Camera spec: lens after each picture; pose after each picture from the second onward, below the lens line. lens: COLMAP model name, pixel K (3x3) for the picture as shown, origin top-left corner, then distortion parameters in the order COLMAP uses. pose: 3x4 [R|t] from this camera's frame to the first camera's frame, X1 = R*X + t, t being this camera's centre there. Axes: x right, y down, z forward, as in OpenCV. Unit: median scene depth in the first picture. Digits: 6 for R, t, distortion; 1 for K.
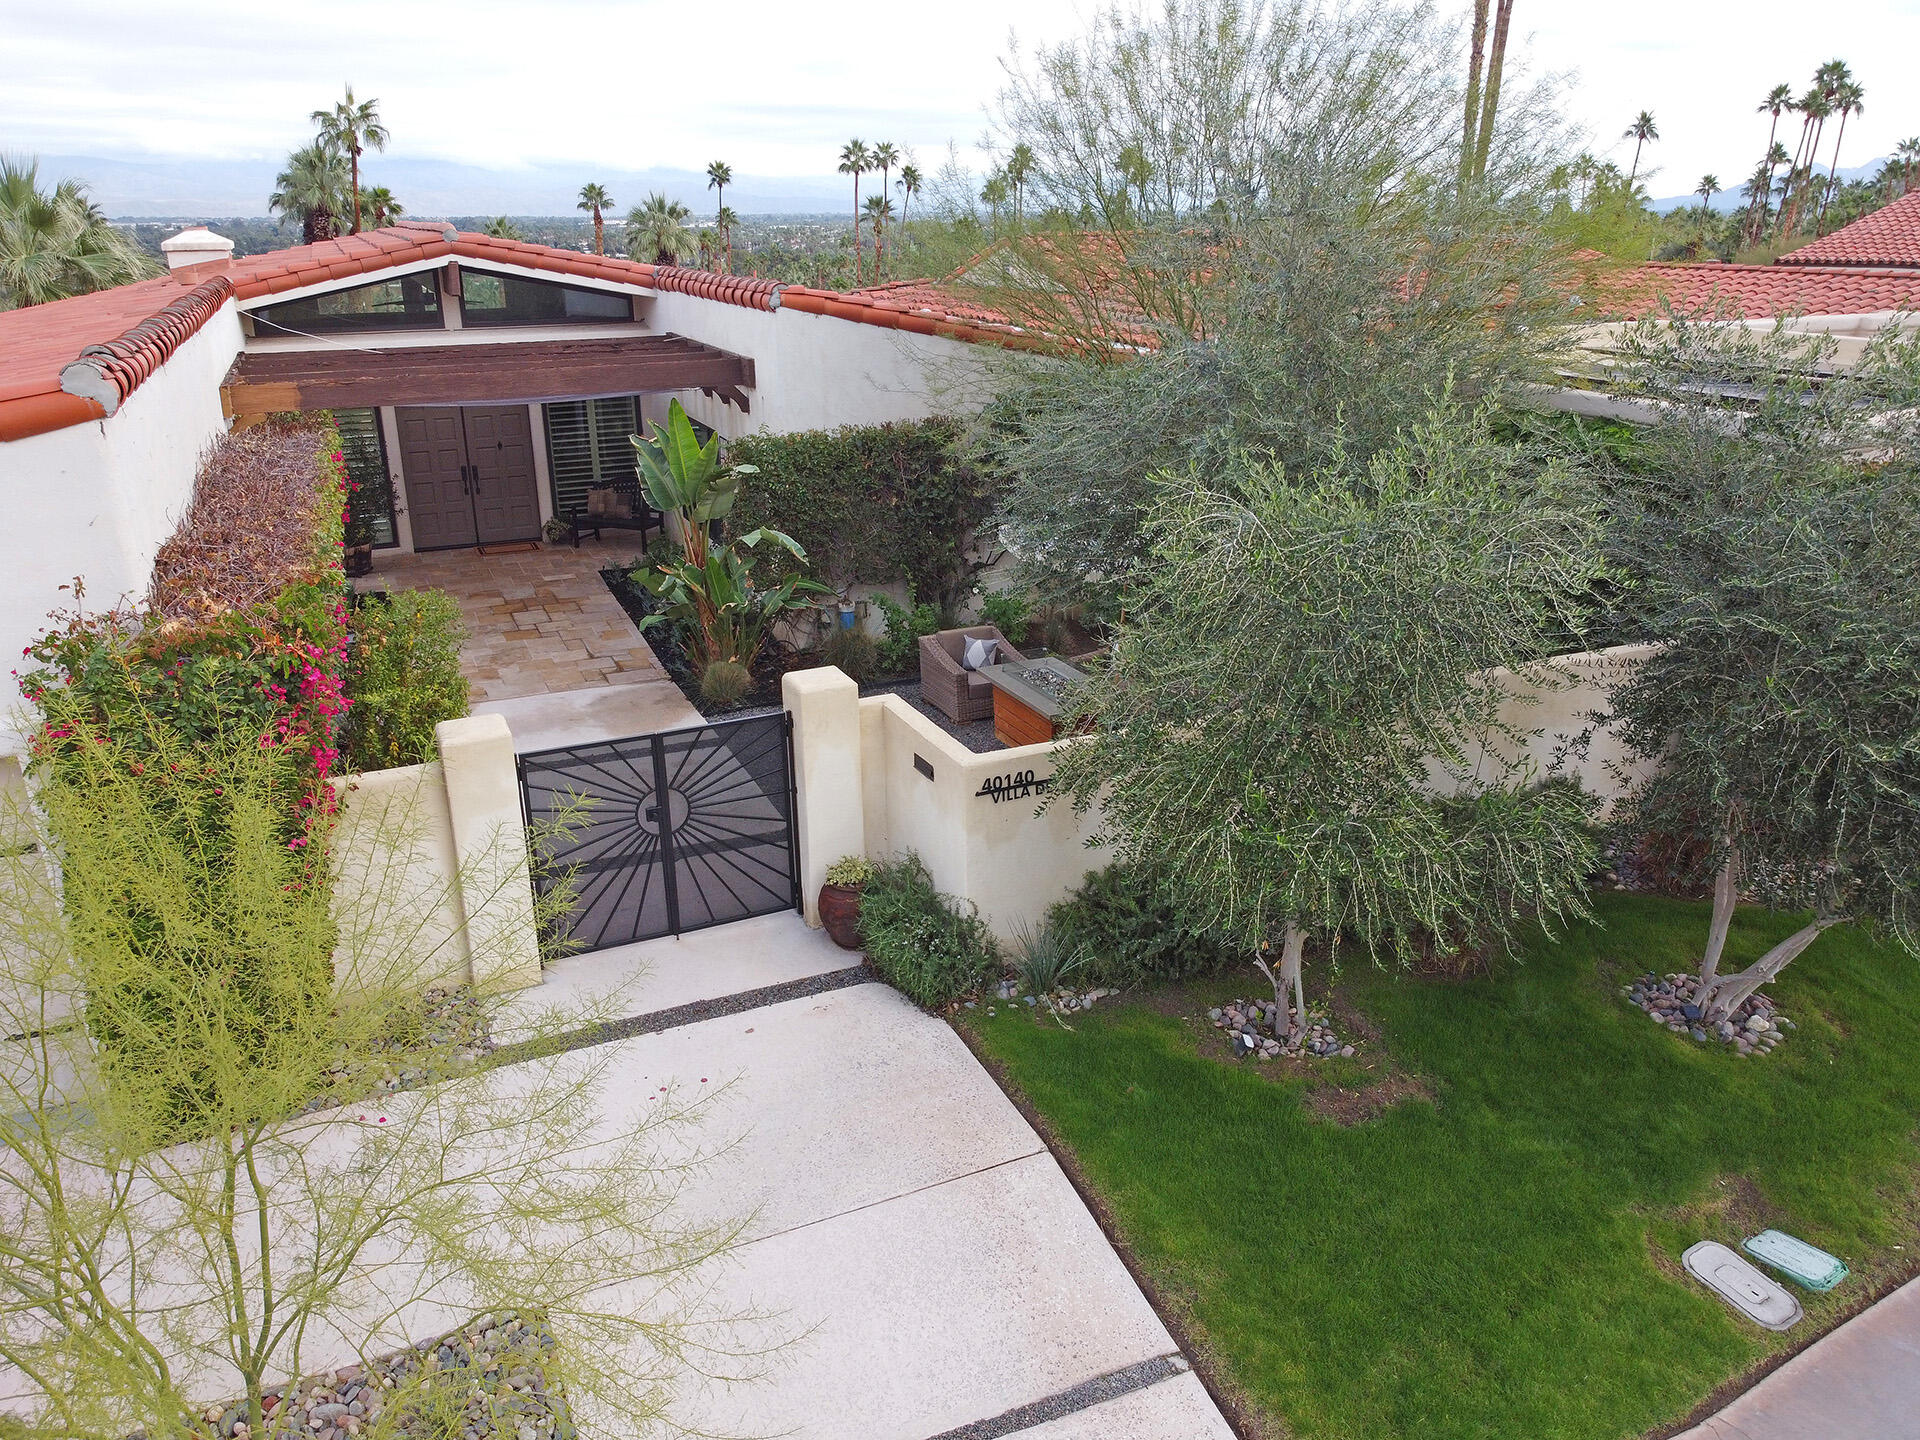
lens RADIAL K [[1460.9, 0, 960.0], [0, 1460.9, 720.0], [0, 0, 1]] dist [-0.005702, 0.000395]
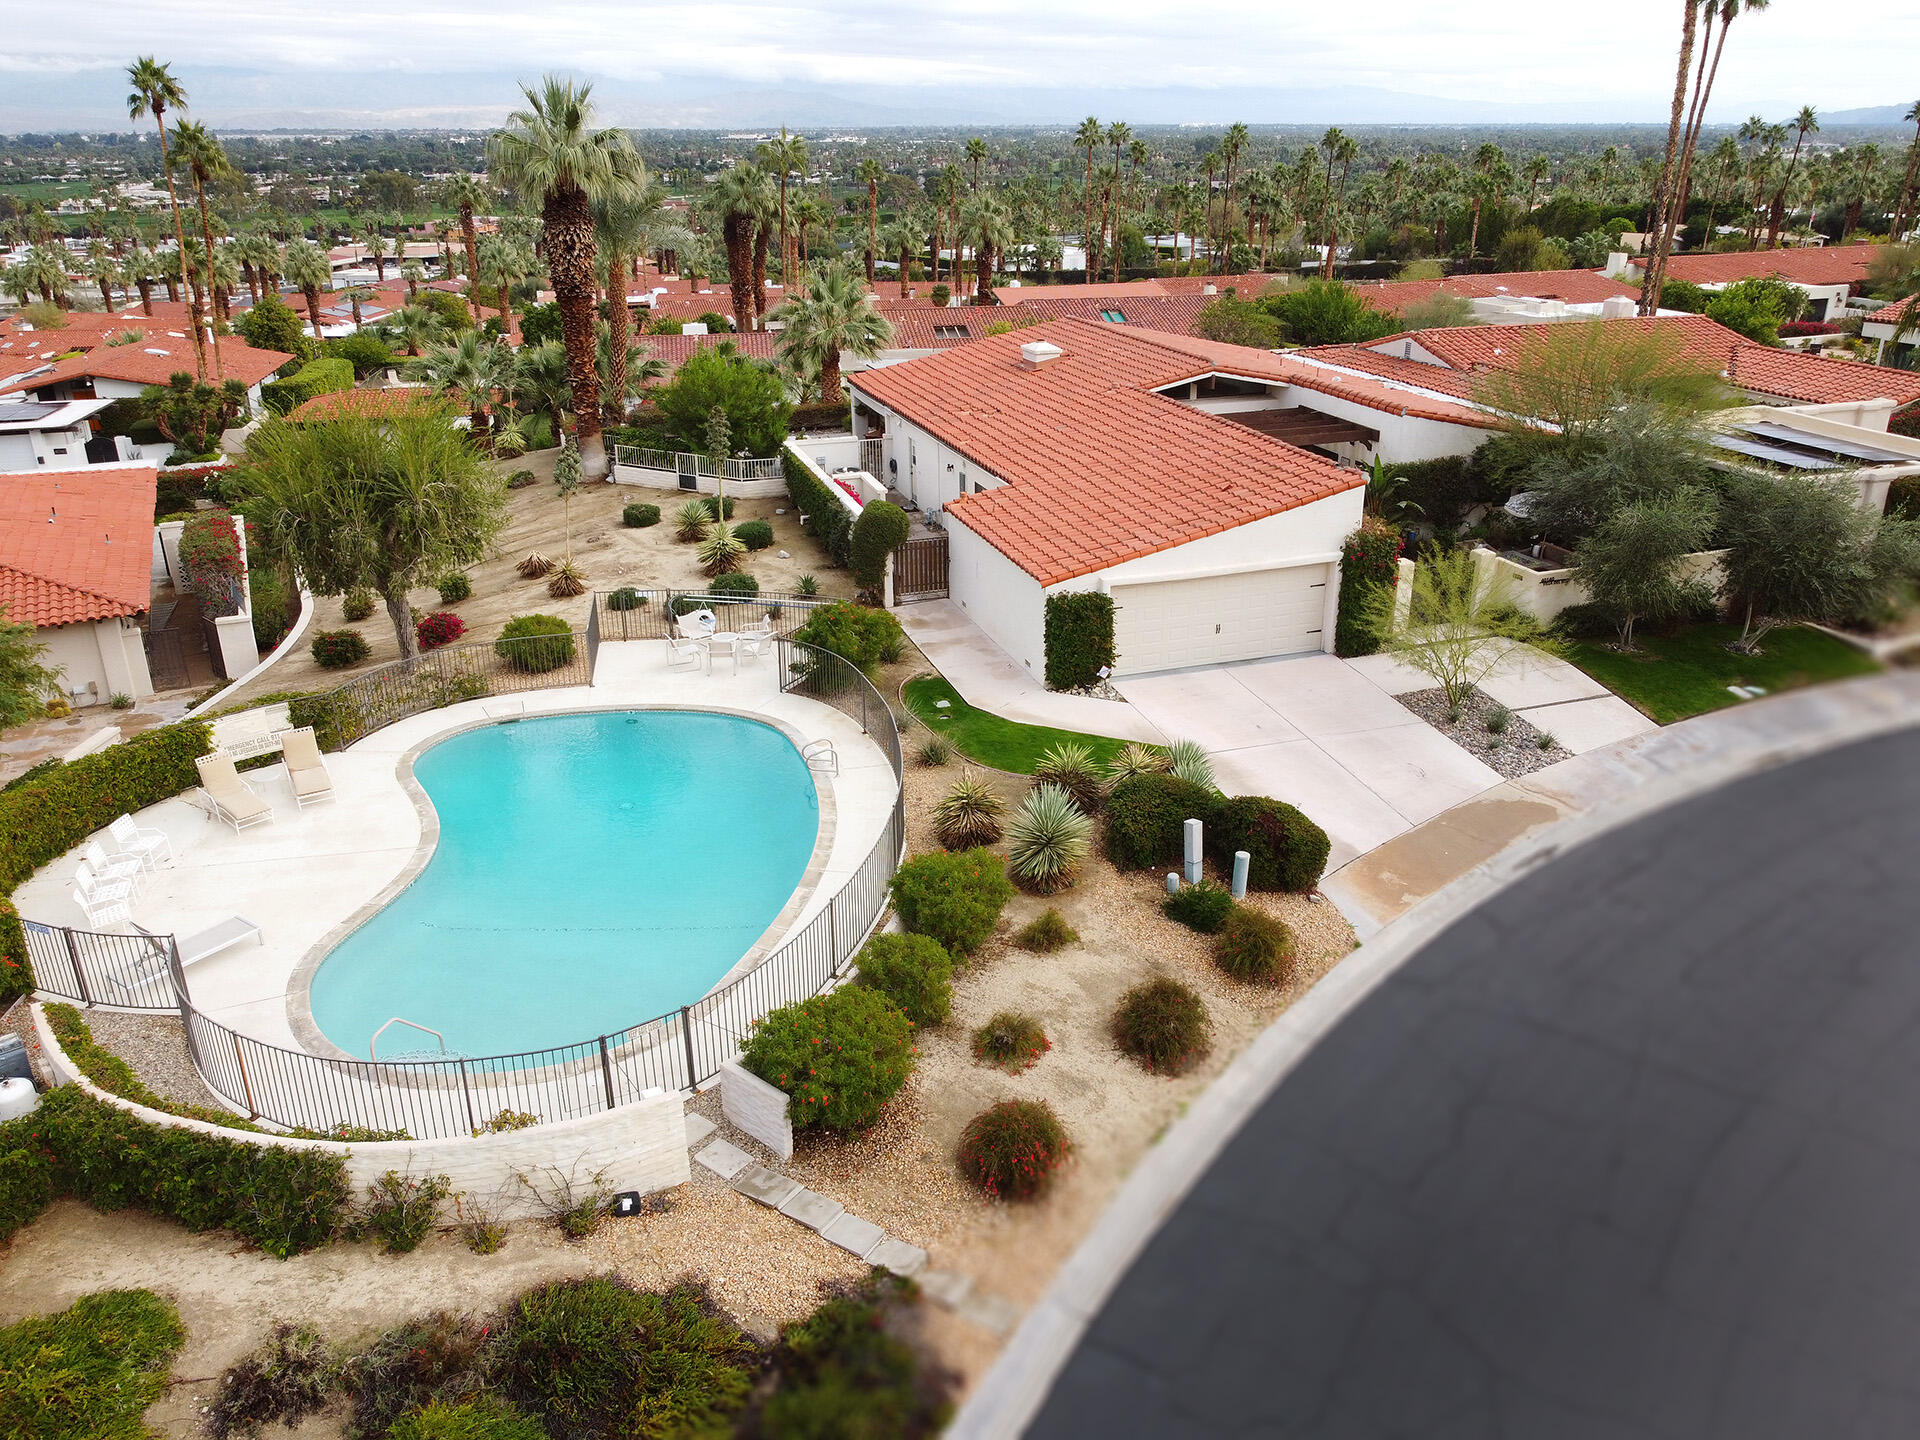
lens RADIAL K [[1460.9, 0, 960.0], [0, 1460.9, 720.0], [0, 0, 1]] dist [-0.005702, 0.000395]
pose [[0.996500, 0.034233, -0.076265, -1.138579], [-0.030131, 0.998070, 0.054306, 0.236562], [0.077976, -0.051818, 0.995608, -2.762599]]
